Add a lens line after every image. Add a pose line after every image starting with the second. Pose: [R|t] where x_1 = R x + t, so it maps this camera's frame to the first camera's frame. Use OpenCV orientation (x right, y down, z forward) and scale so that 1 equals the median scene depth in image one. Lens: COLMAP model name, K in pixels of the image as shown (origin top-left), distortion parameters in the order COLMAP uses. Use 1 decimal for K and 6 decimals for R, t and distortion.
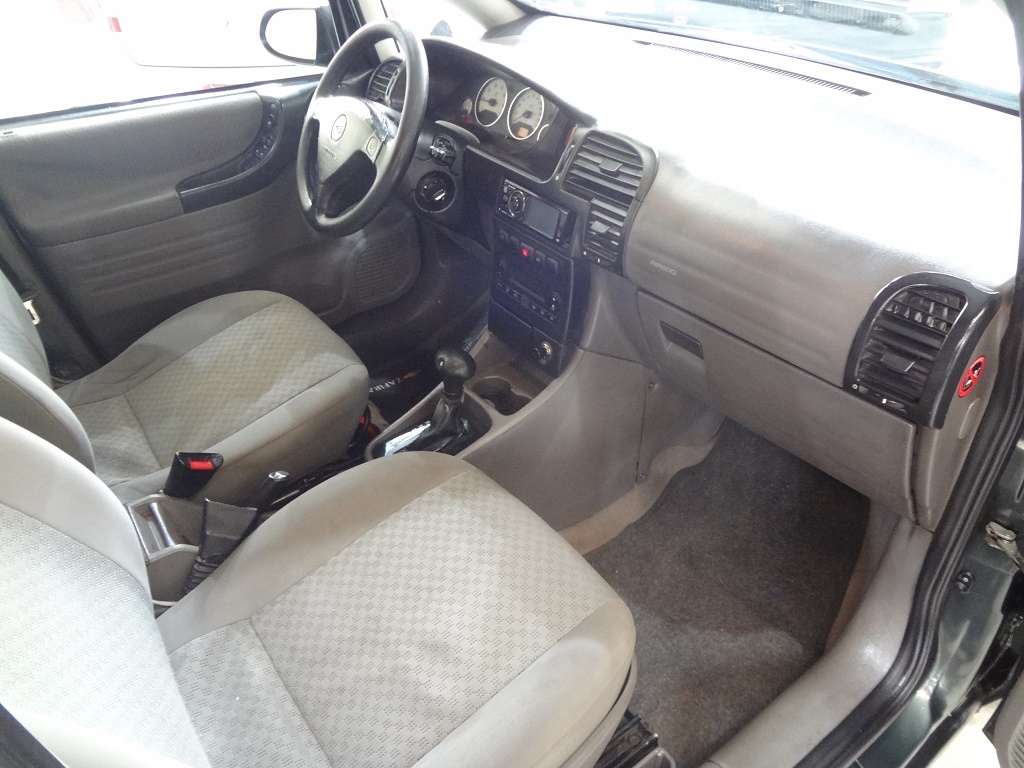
lens RADIAL K [[761.5, 0, 507.6], [0, 761.5, 385.1], [0, 0, 1]] dist [-0.046557, 0.006016]
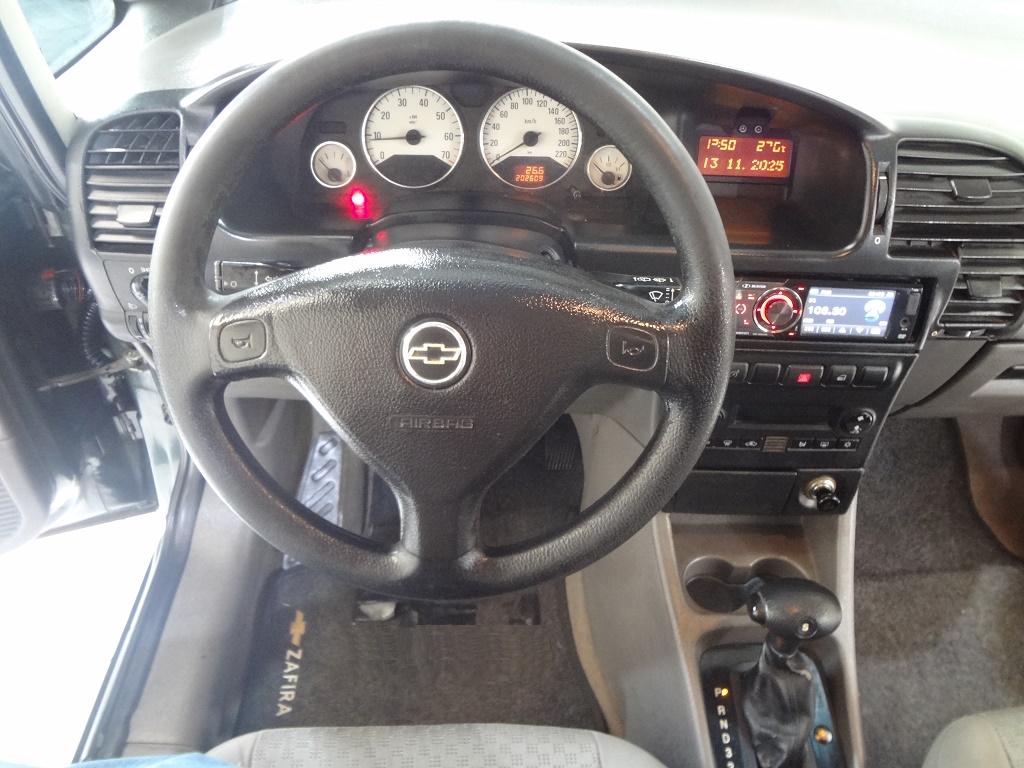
lens RADIAL K [[761.5, 0, 510.1], [0, 761.5, 384.8], [0, 0, 1]] dist [-0.046557, 0.006016]
pose [[0.575951, -0.535742, 0.617464, -0.503074], [0.437623, 0.840038, 0.320657, -0.494432], [-0.690483, 0.085534, 0.718274, 0.824853]]
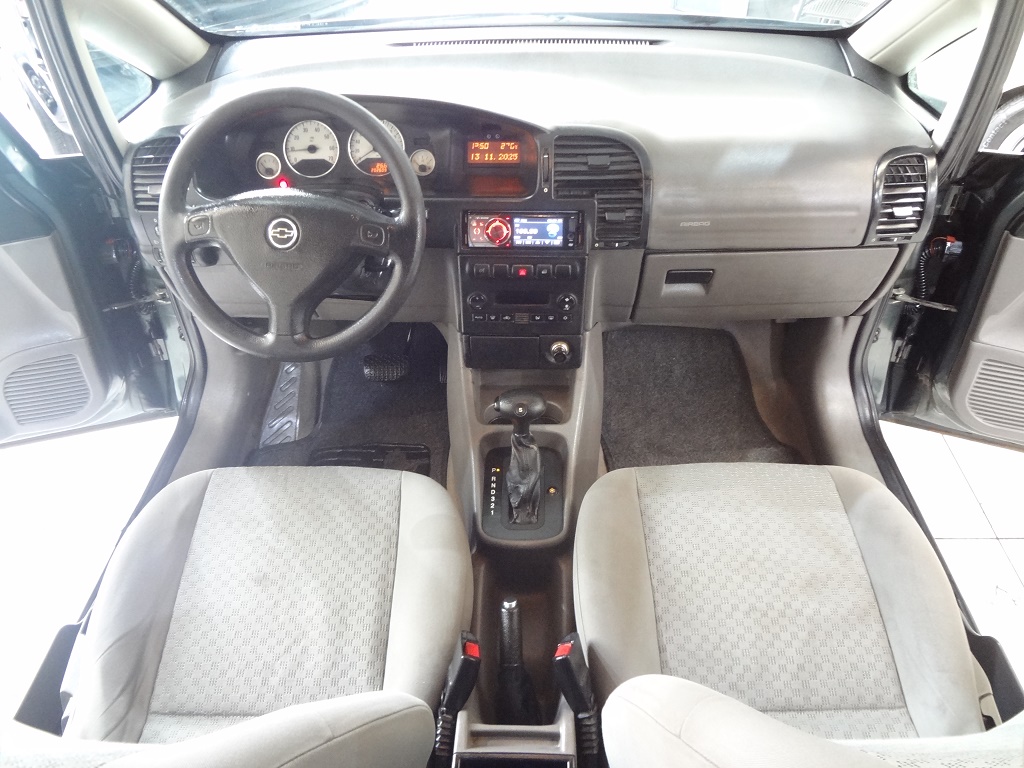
lens RADIAL K [[761.5, 0, 508.6], [0, 761.5, 385.2], [0, 0, 1]] dist [-0.046557, 0.006016]
pose [[0.604282, -0.504219, 0.616934, -0.754283], [0.463837, 0.852181, 0.242162, -0.330428], [-0.647842, 0.139823, 0.748833, 0.310851]]
